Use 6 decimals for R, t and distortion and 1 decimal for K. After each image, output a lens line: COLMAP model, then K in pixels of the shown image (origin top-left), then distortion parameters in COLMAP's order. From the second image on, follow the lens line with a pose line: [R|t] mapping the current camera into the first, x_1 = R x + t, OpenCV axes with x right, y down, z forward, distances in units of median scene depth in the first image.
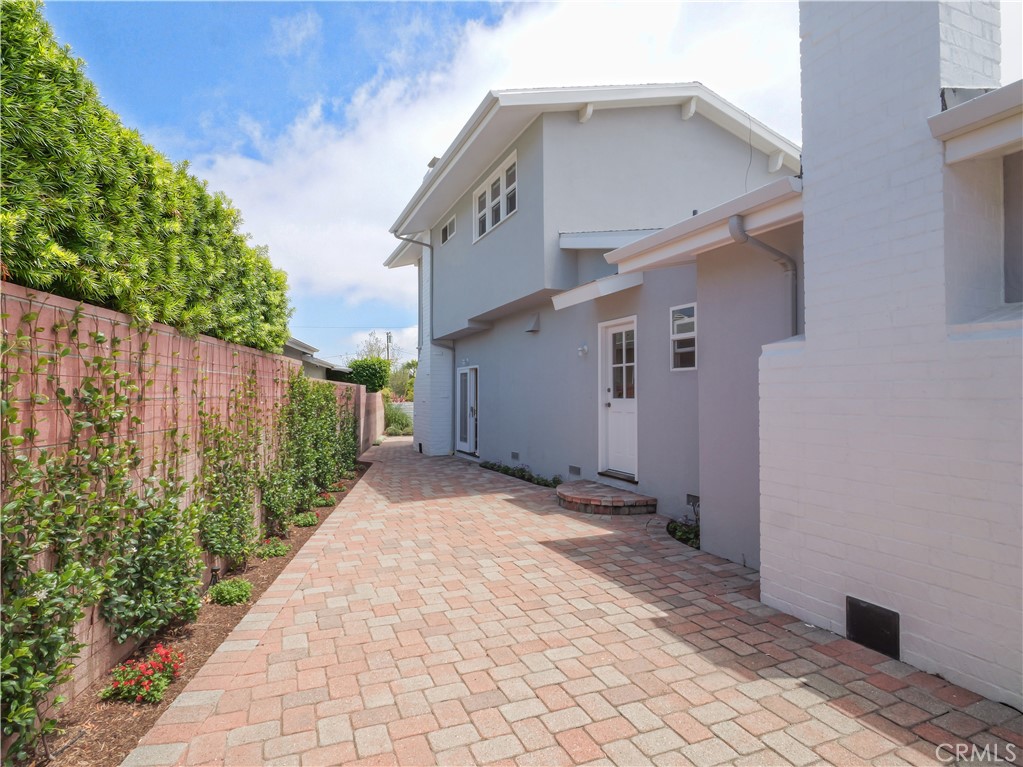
lens RADIAL K [[565.1, 0, 511.5], [0, 565.1, 383.5], [0, 0, 1]] dist [-0.003046, 0.000341]
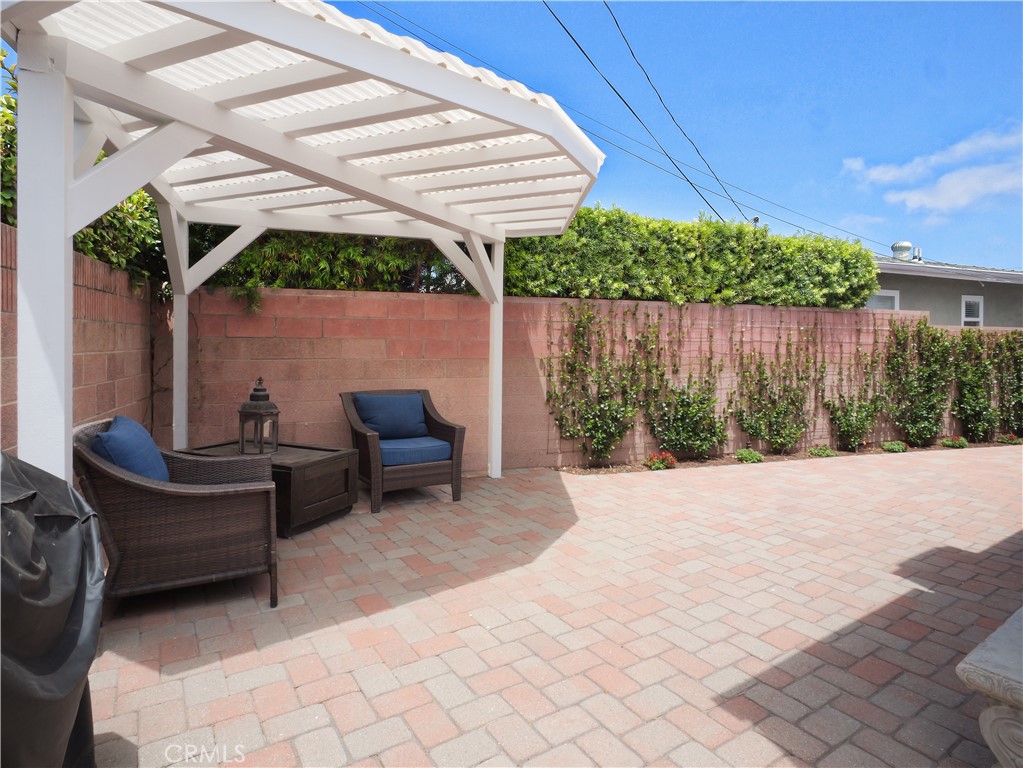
lens RADIAL K [[565.1, 0, 511.5], [0, 565.1, 384.0], [0, 0, 1]] dist [-0.003046, 0.000341]
pose [[0.177572, 0.068959, -0.981689, 1.506842], [0.016108, 0.997205, 0.072963, 0.027316], [0.983976, -0.028769, 0.175965, 0.009558]]
